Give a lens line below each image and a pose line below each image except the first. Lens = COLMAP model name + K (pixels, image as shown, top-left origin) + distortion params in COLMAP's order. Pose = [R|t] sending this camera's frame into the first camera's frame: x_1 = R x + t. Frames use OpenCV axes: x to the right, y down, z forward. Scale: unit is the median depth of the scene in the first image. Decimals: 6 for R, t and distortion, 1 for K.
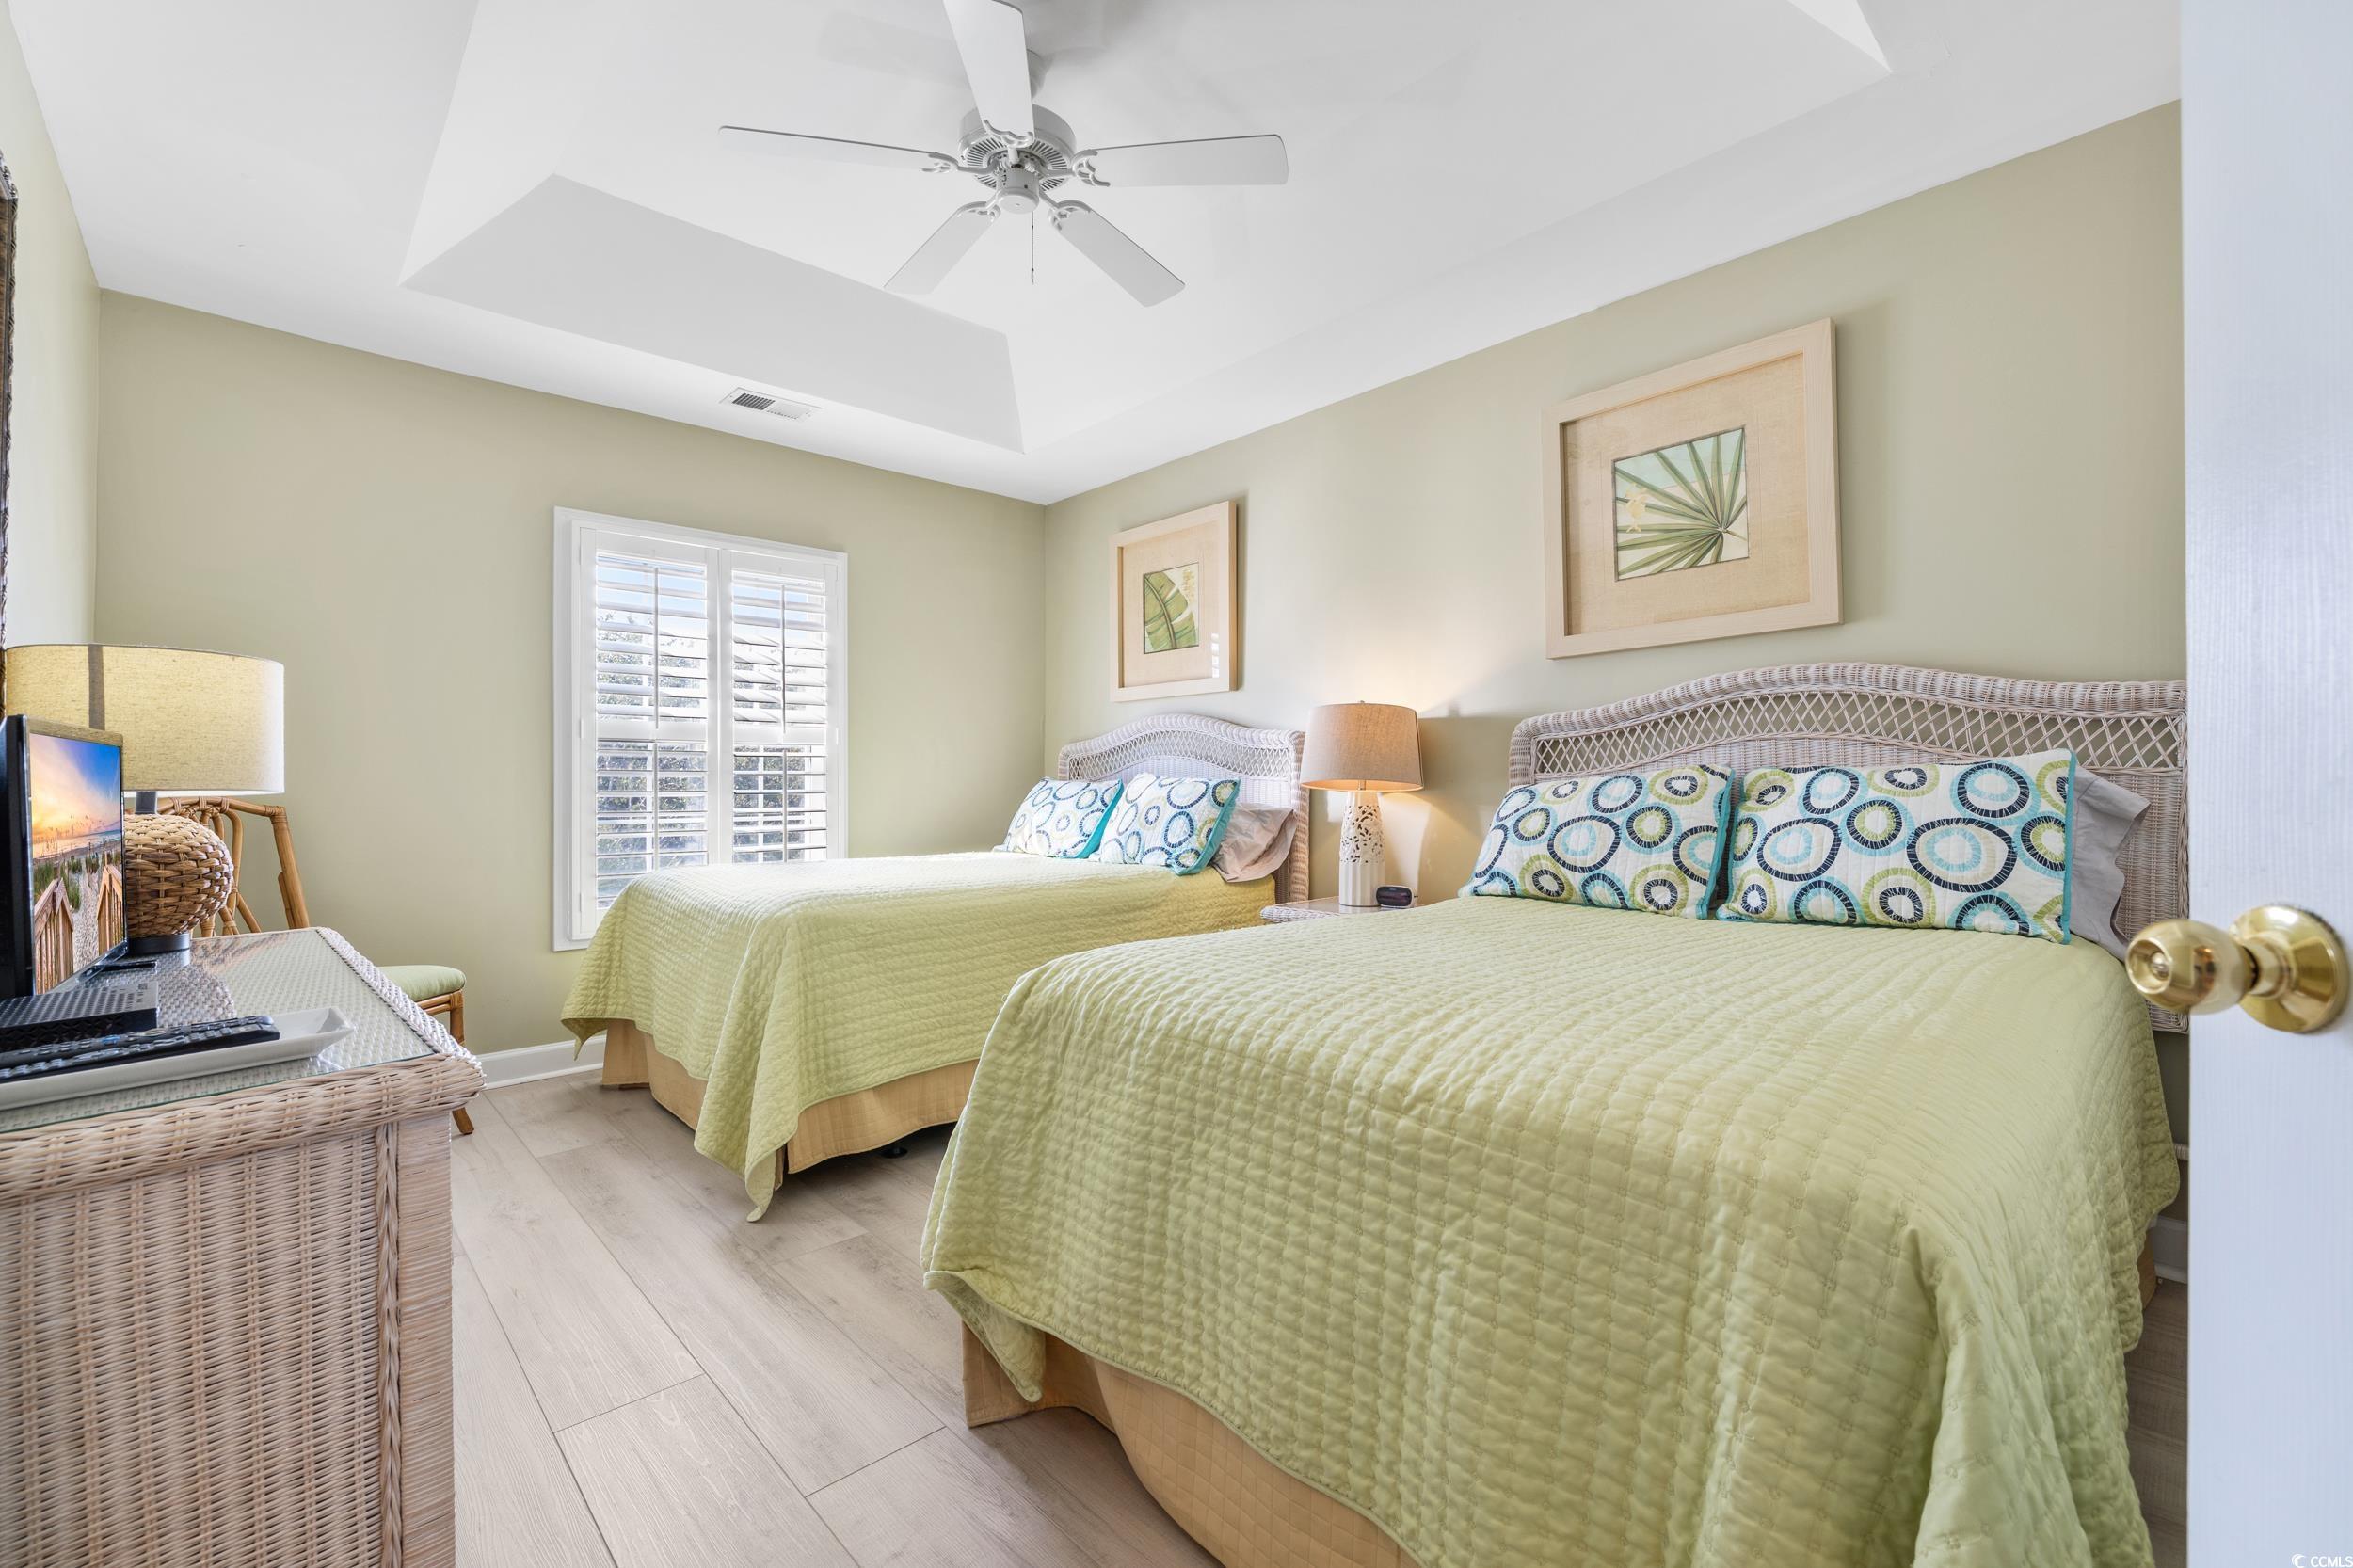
lens RADIAL K [[993.2, 0, 1193.3], [0, 993.2, 785.0], [0, 0, 1]] dist [0.001776, 0.000311]
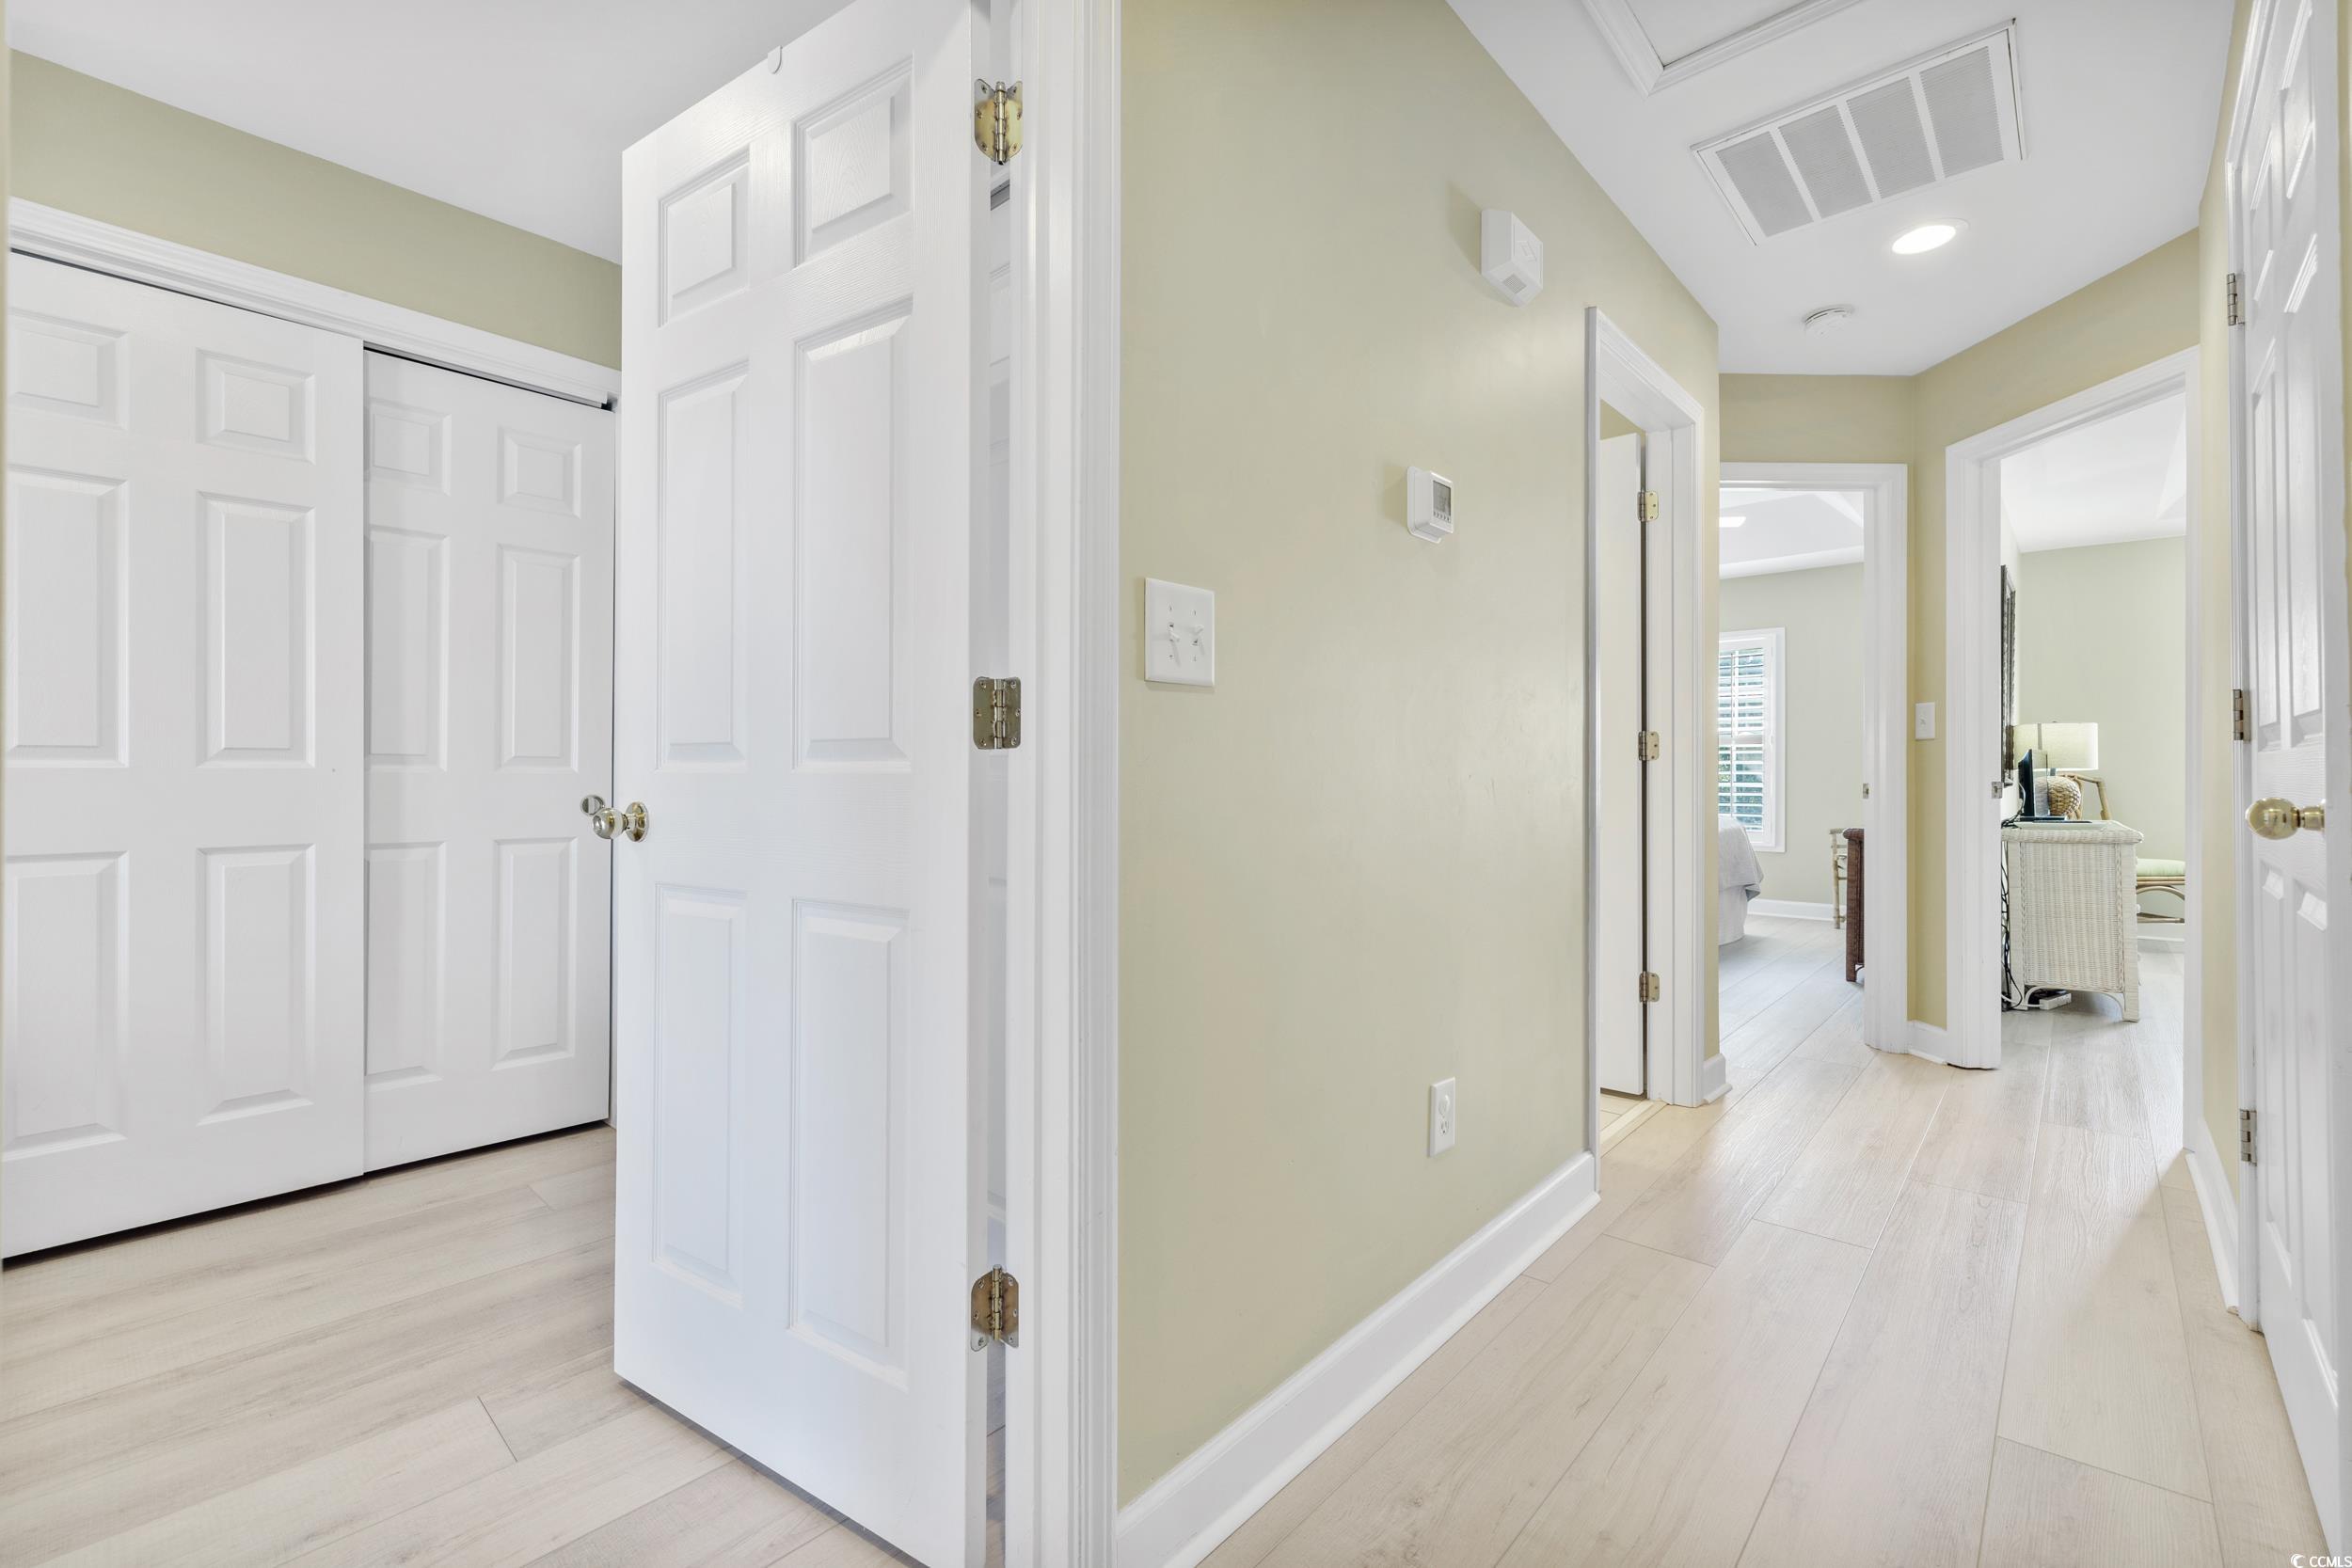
lens RADIAL K [[992.7, 0, 1177.0], [0, 992.7, 778.2], [0, 0, 1]] dist [0.001776, 0.000311]
pose [[0.070726, 0.000538, -0.997496, 3.155877], [0.006666, 0.999977, 0.001012, 0.026016], [0.997473, -0.006721, 0.070721, -3.321941]]
